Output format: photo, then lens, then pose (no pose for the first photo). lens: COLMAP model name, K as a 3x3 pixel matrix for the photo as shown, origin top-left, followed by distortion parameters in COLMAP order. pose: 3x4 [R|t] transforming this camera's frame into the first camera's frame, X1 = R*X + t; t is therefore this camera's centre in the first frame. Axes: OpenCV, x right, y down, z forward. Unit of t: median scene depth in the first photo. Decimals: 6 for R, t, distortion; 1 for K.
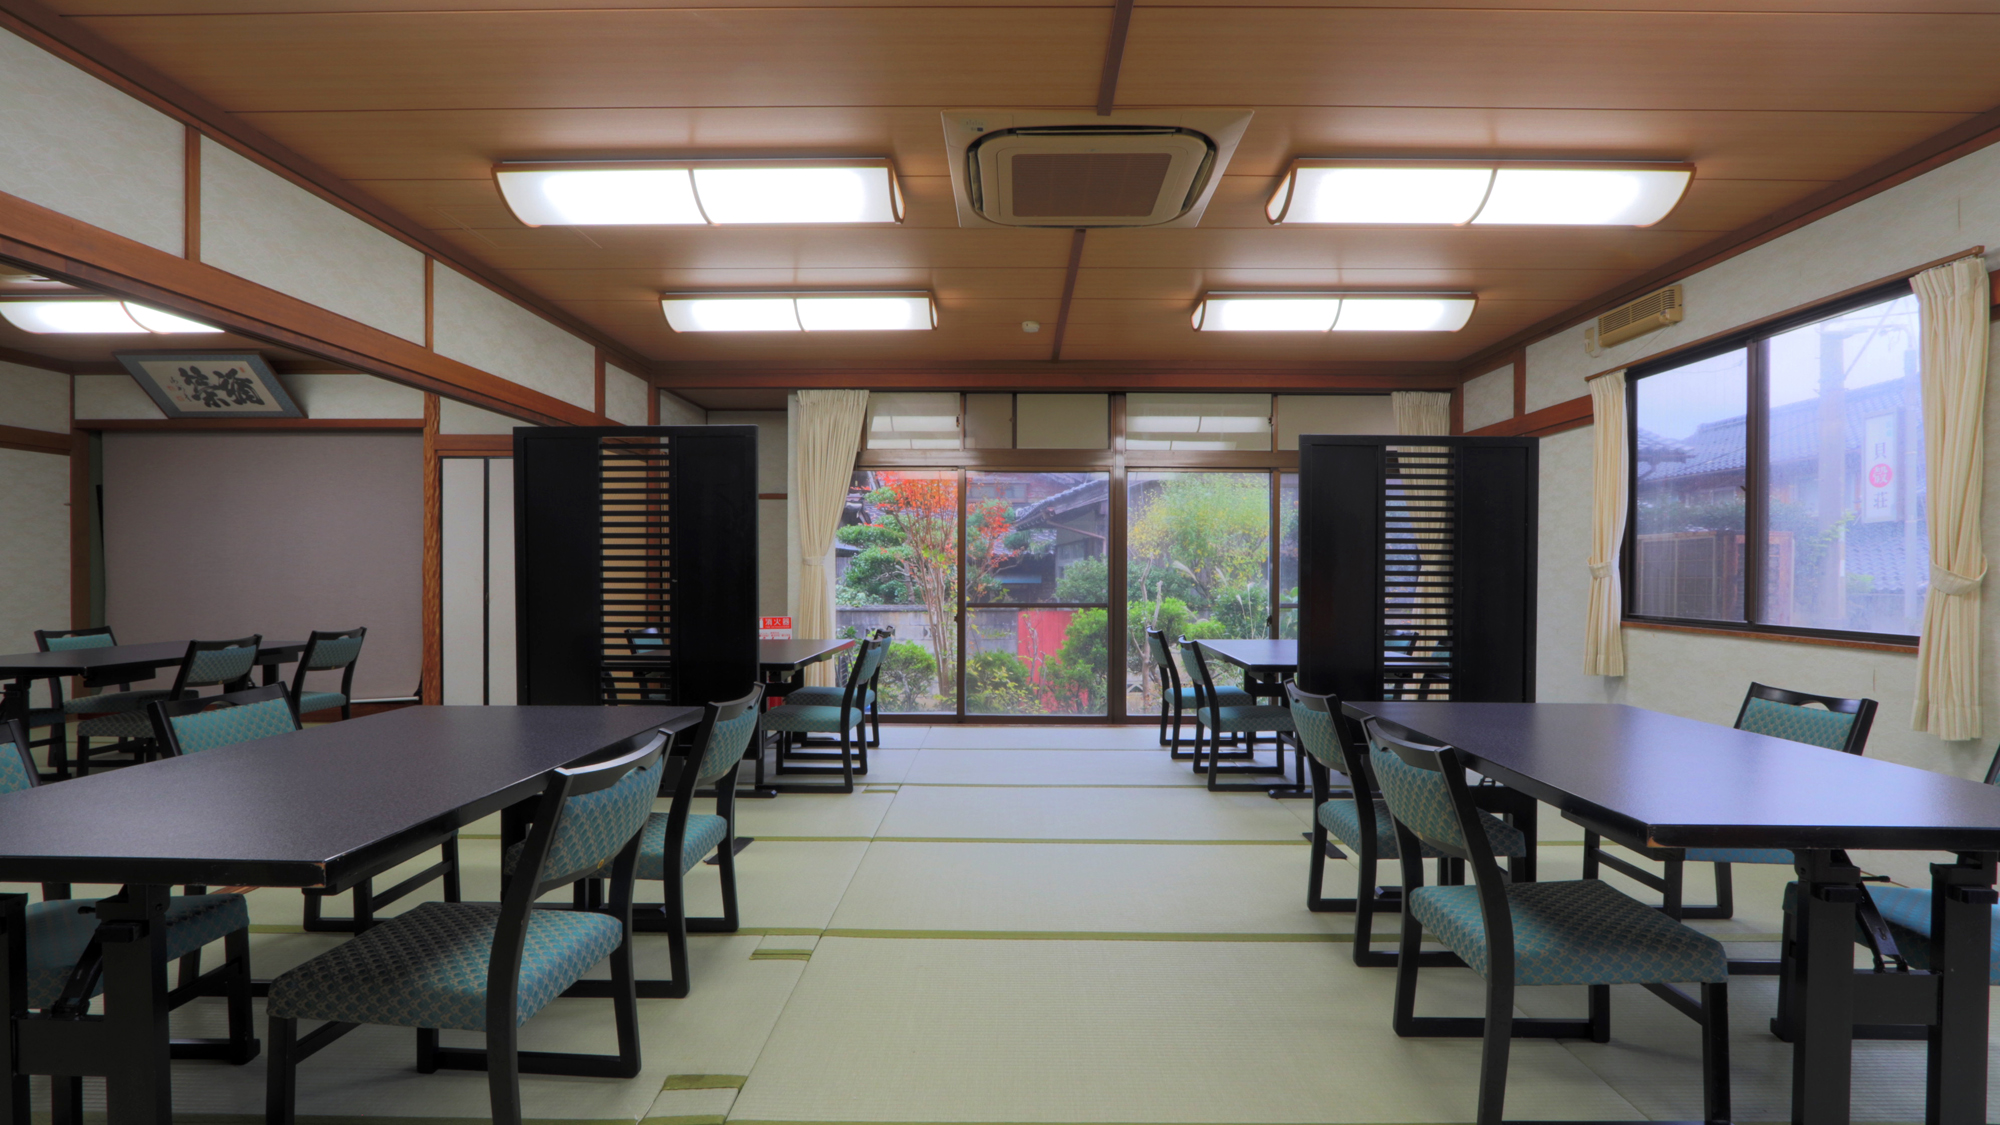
lens RADIAL K [[923.3, 0, 1001.9], [0, 923.3, 572.3], [0, 0, 1]] dist [-0.013180, 0.001443]
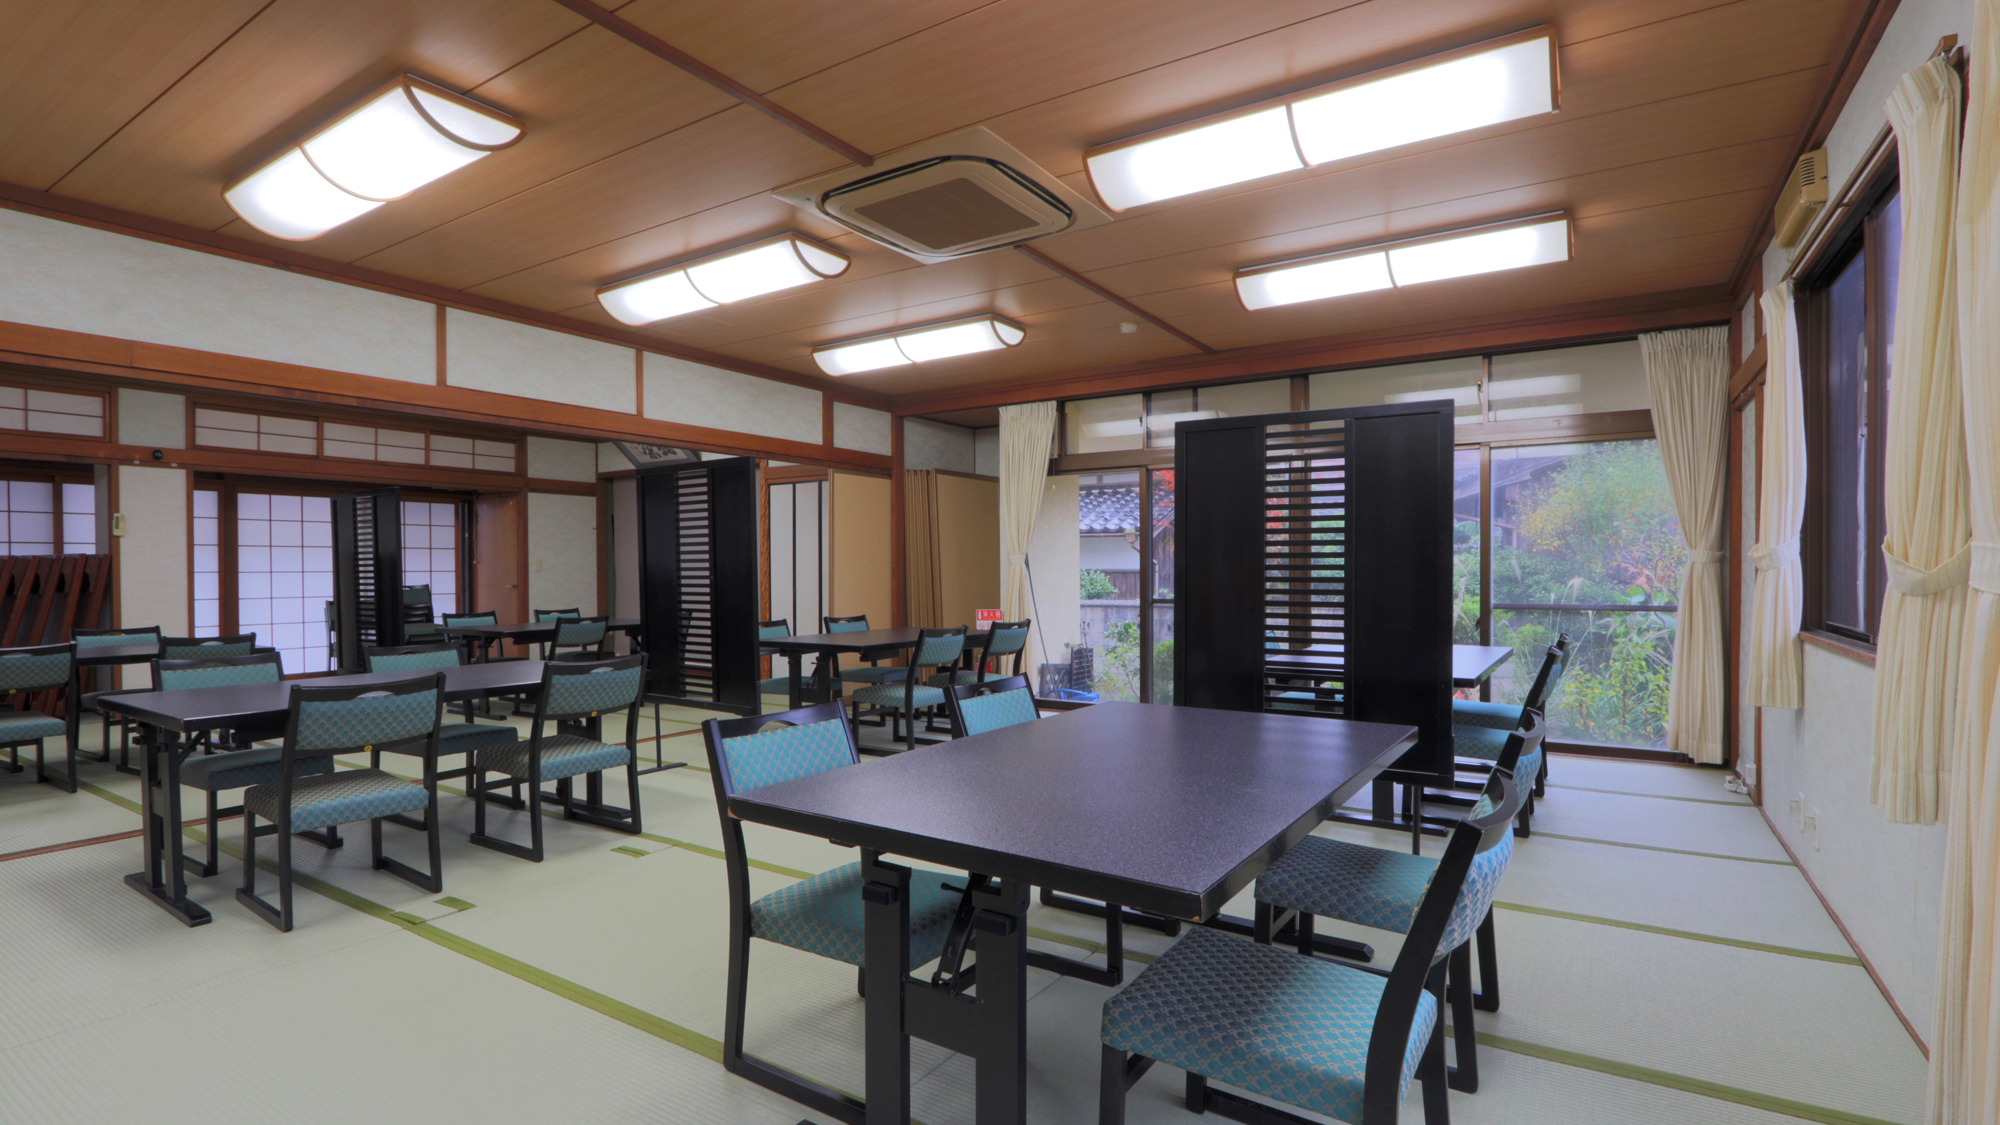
lens RADIAL K [[923.3, 0, 1000.1], [0, 923.3, 563.3], [0, 0, 1]] dist [-0.013180, 0.001443]
pose [[0.847204, -0.009953, -0.531174, 0.682540], [0.005304, 0.999933, -0.010277, 0.005512], [0.531240, 0.005889, 0.847201, 0.100470]]
